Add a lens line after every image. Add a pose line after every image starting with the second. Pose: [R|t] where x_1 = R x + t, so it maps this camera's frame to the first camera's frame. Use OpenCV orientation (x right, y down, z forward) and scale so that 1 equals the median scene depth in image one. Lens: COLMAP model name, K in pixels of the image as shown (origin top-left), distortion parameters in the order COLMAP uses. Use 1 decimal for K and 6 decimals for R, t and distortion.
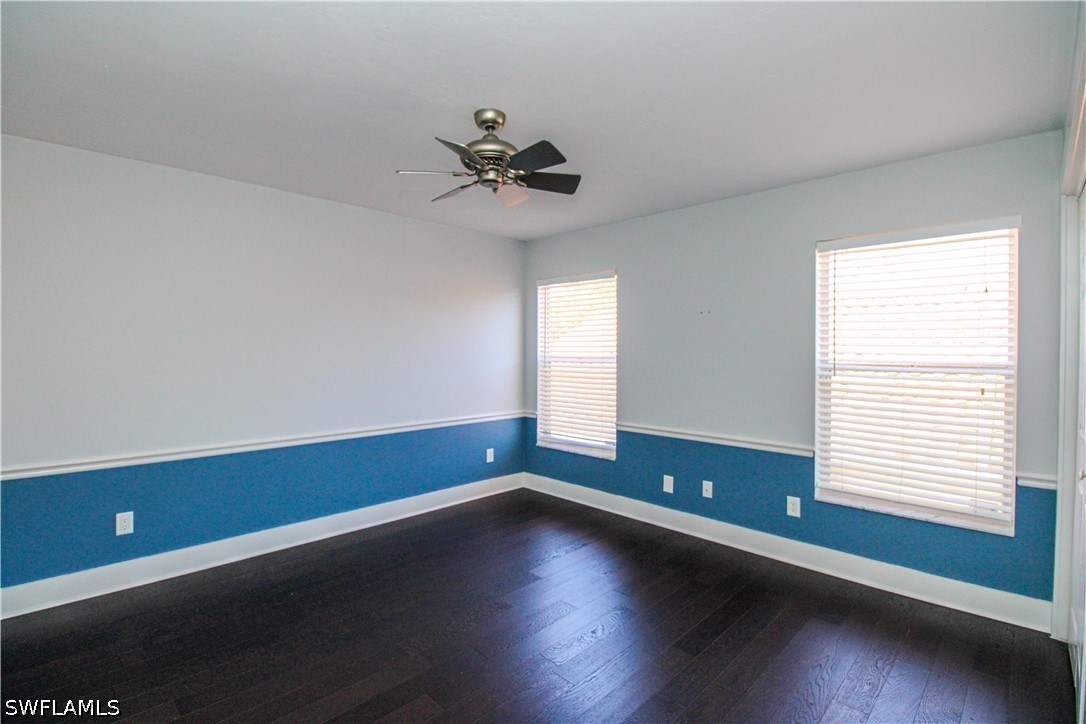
lens RADIAL K [[505.6, 0, 543.0], [0, 505.6, 358.0], [0, 0, 1]] dist [-0.001929, -0.000599]
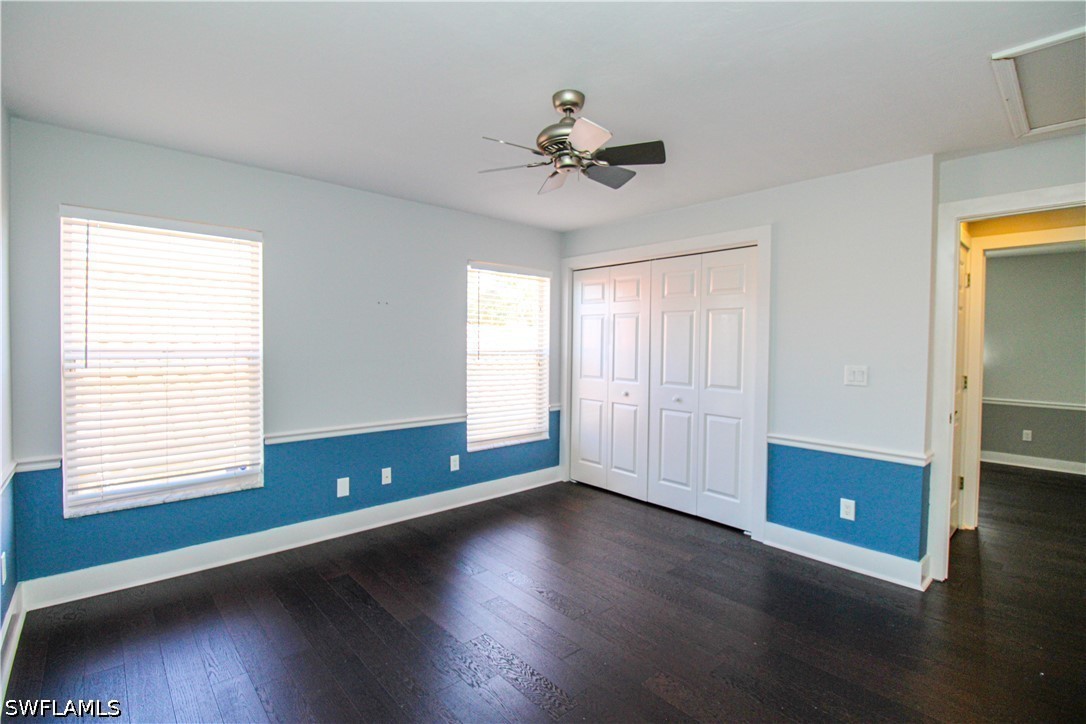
lens RADIAL K [[495.9, 0, 542.9], [0, 495.9, 349.9], [0, 0, 1]] dist [-0.022575, -0.000292]
pose [[0.049483, -0.019209, 0.998590, -0.654186], [0.006336, 0.999801, 0.018919, -0.013100], [-0.998755, 0.005391, 0.049594, 0.630453]]
